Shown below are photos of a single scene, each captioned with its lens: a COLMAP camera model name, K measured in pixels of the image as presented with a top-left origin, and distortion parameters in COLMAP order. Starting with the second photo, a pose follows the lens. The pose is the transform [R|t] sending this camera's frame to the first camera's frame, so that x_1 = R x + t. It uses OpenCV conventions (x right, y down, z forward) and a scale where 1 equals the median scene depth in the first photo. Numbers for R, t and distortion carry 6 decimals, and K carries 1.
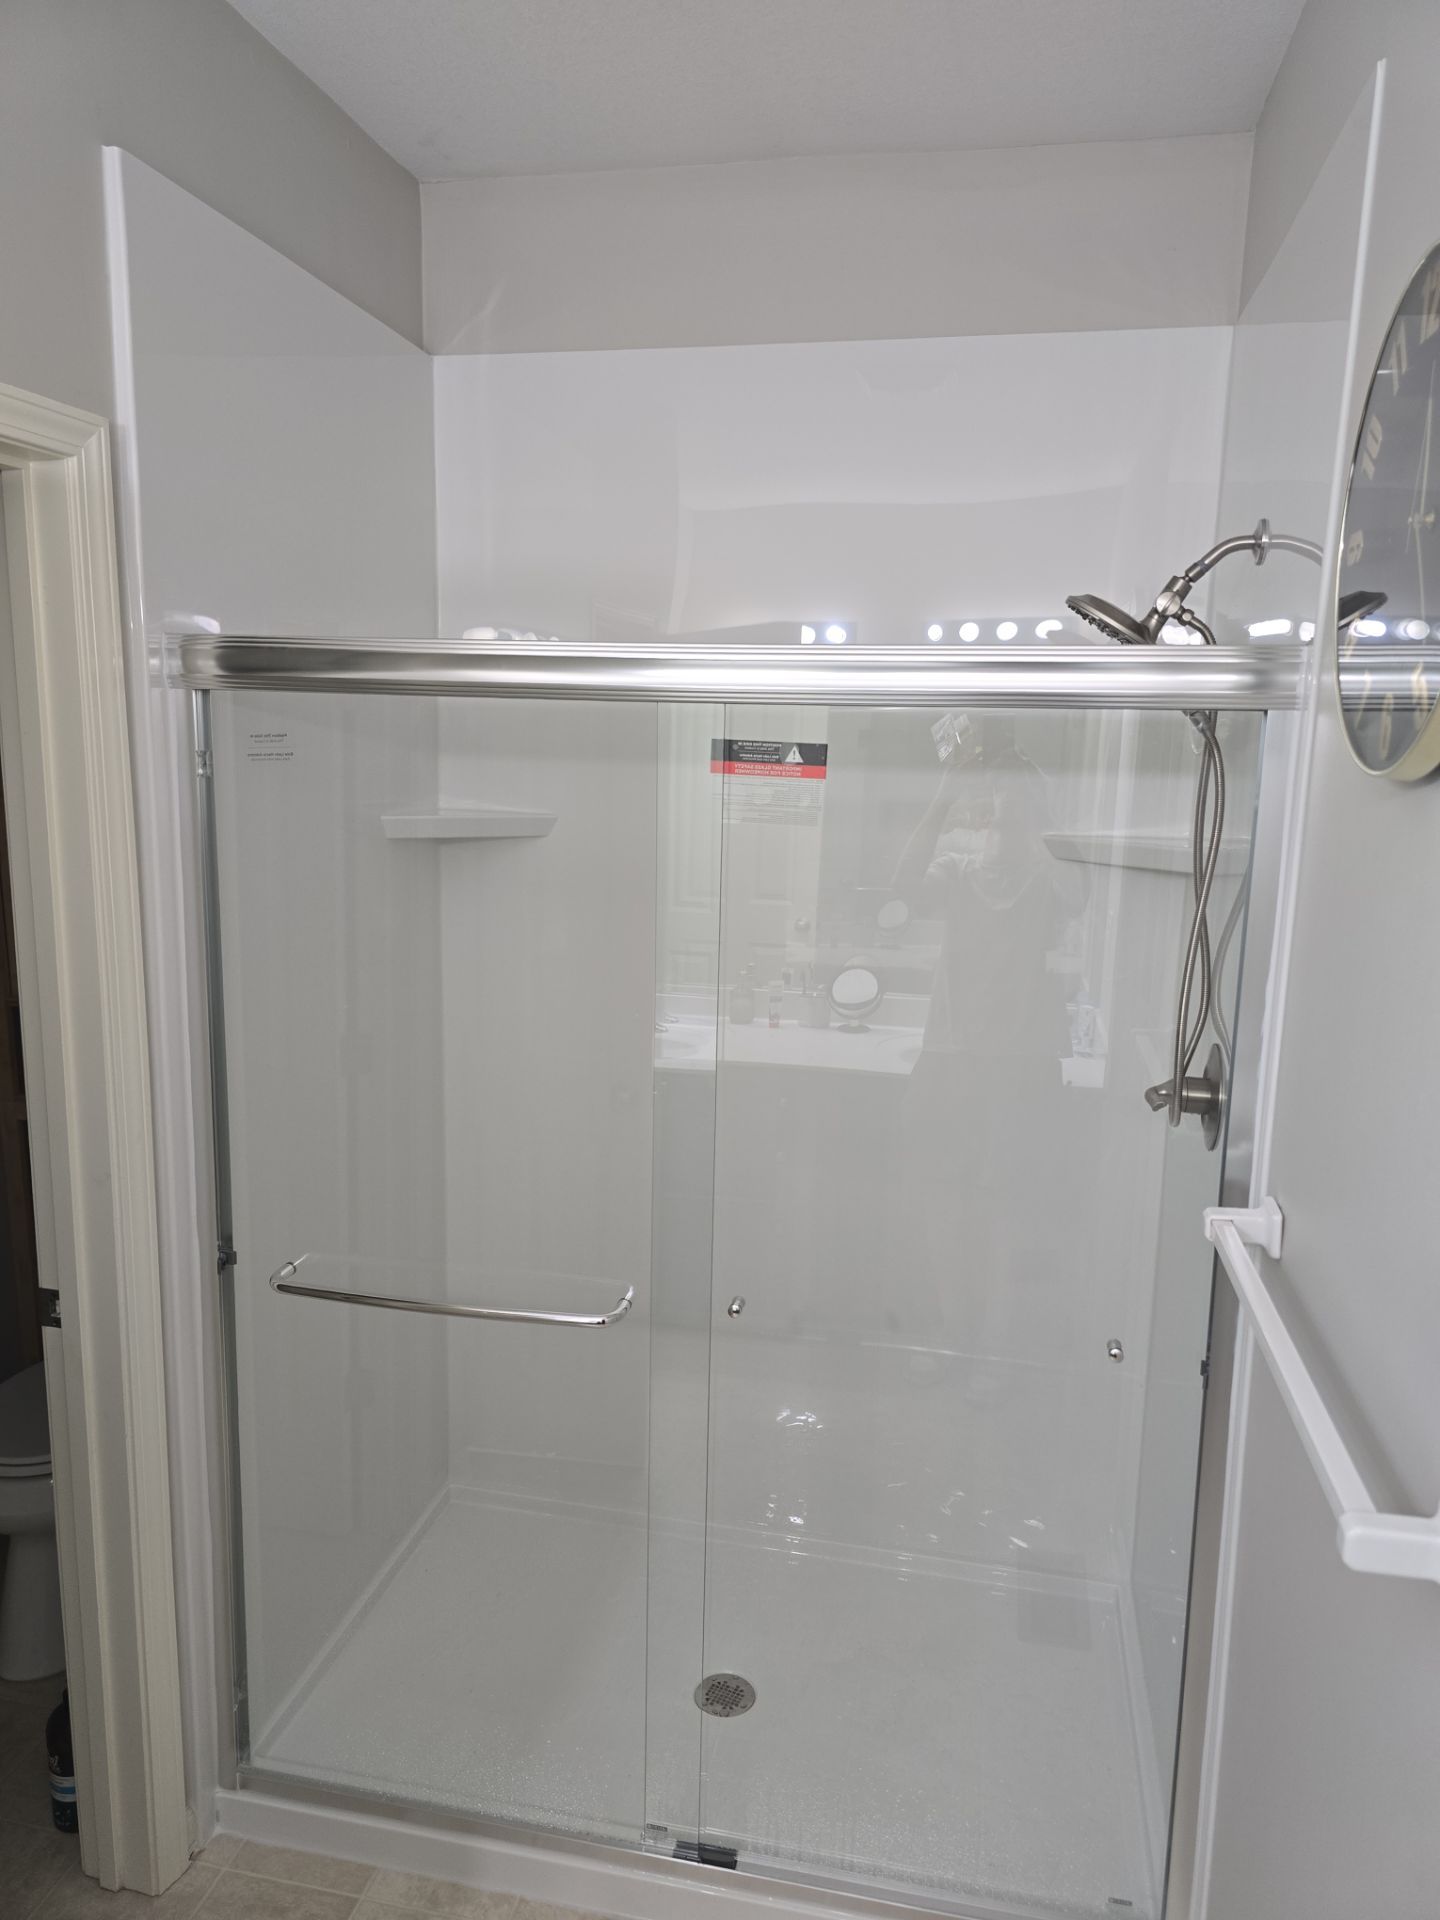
lens RADIAL K [[1280.7, 0, 734.9], [0, 1280.7, 959.6], [0, 0, 1]] dist [0.063600, -0.056455]
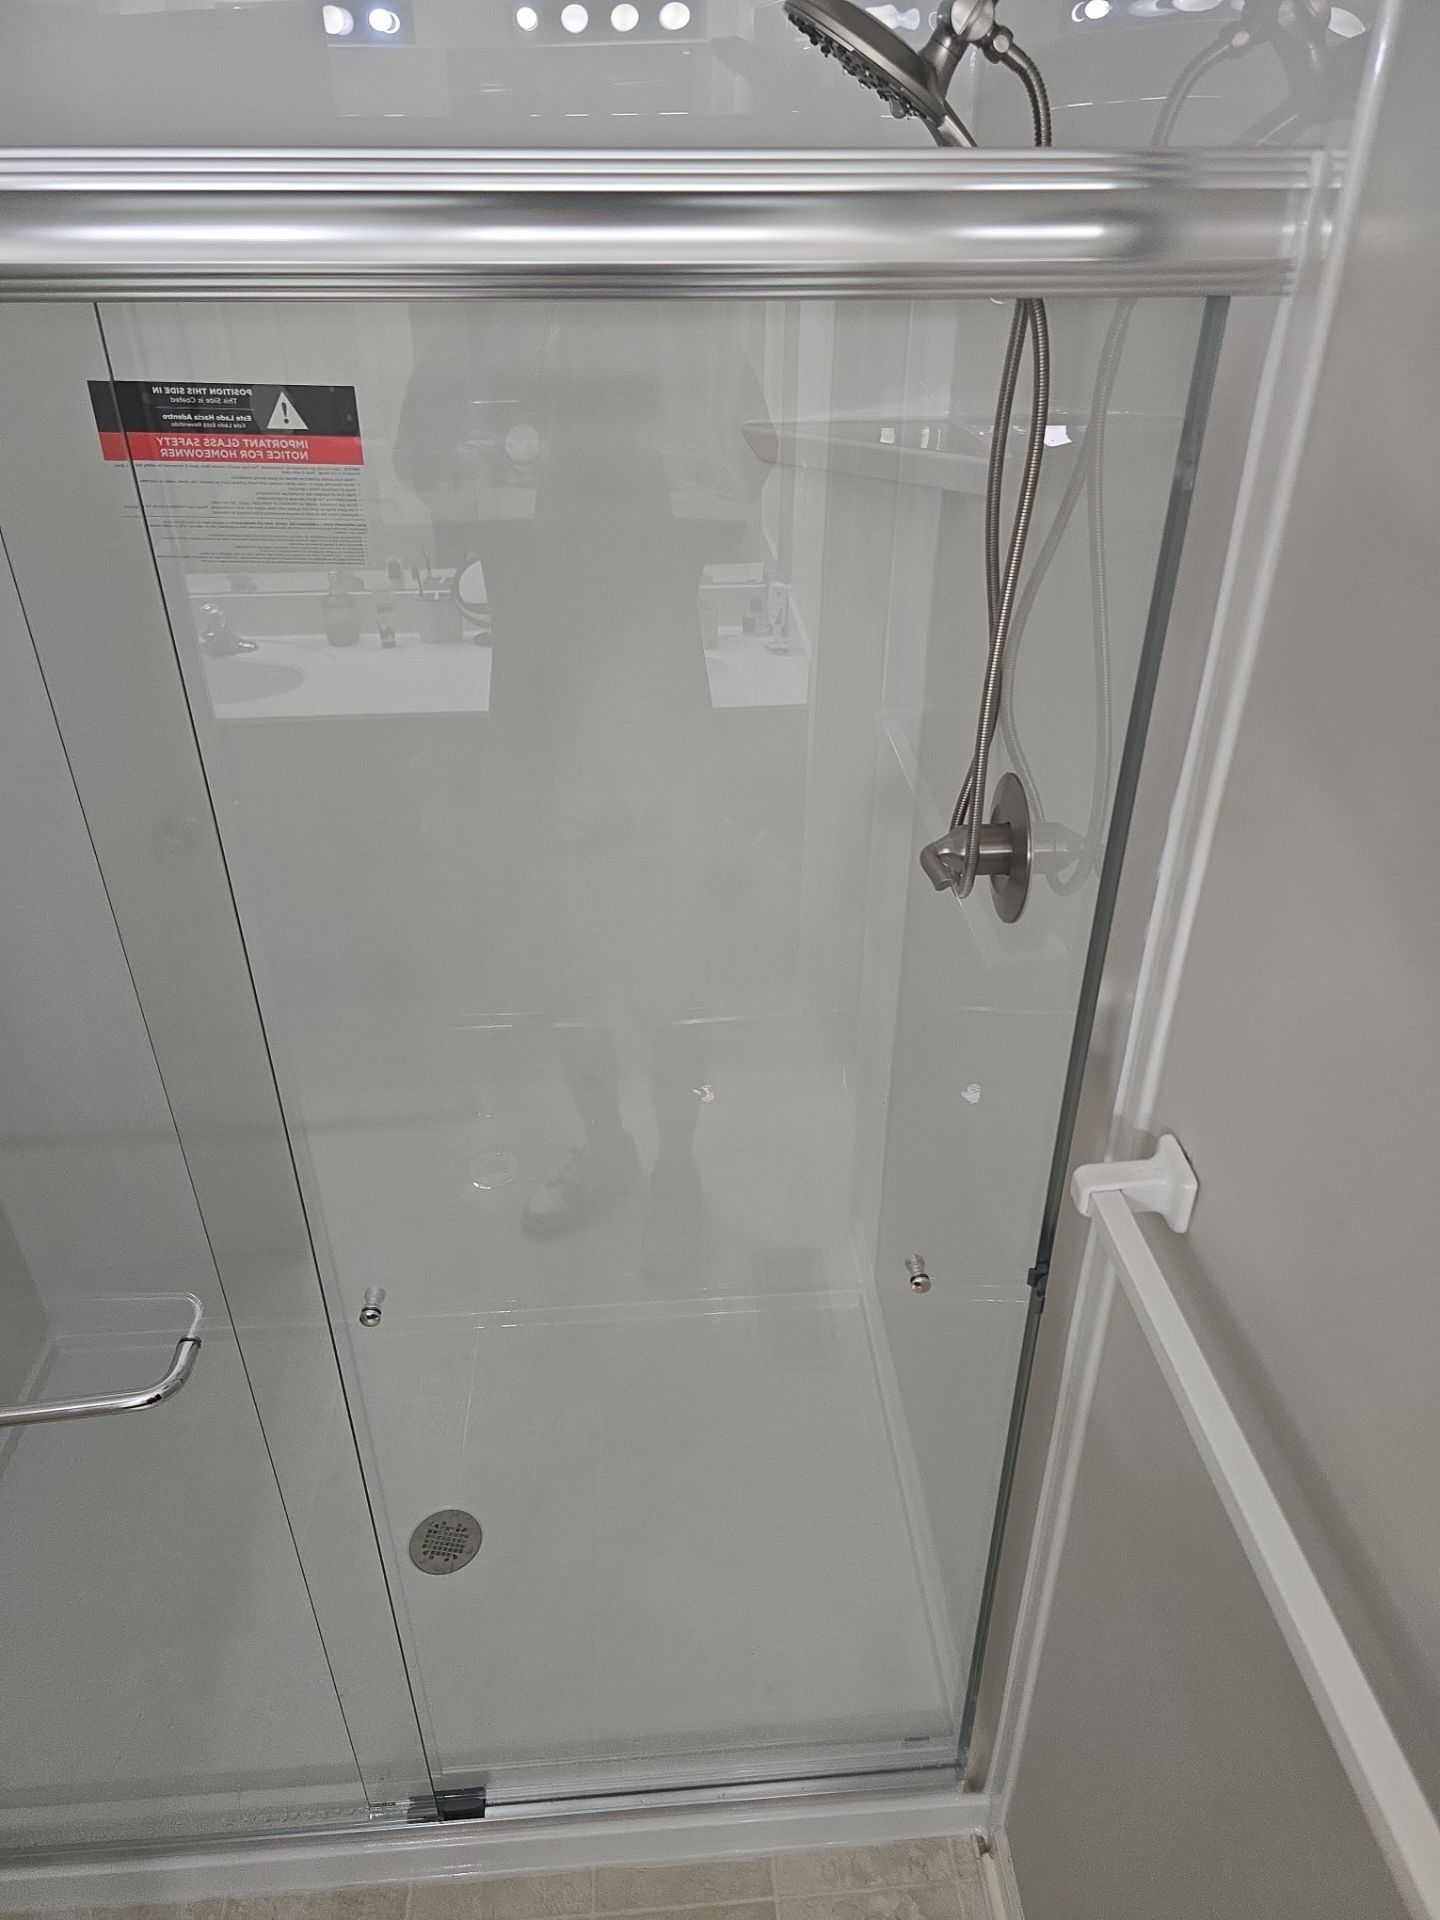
lens RADIAL K [[1289.6, 0, 731.4], [0, 1289.6, 955.7], [0, 0, 1]] dist [0.045198, -0.036980]
pose [[0.961674, -0.161700, 0.221440, 0.055067], [0.066723, 0.921331, 0.383011, -0.124003], [-0.265953, -0.353557, 0.896809, 0.384922]]
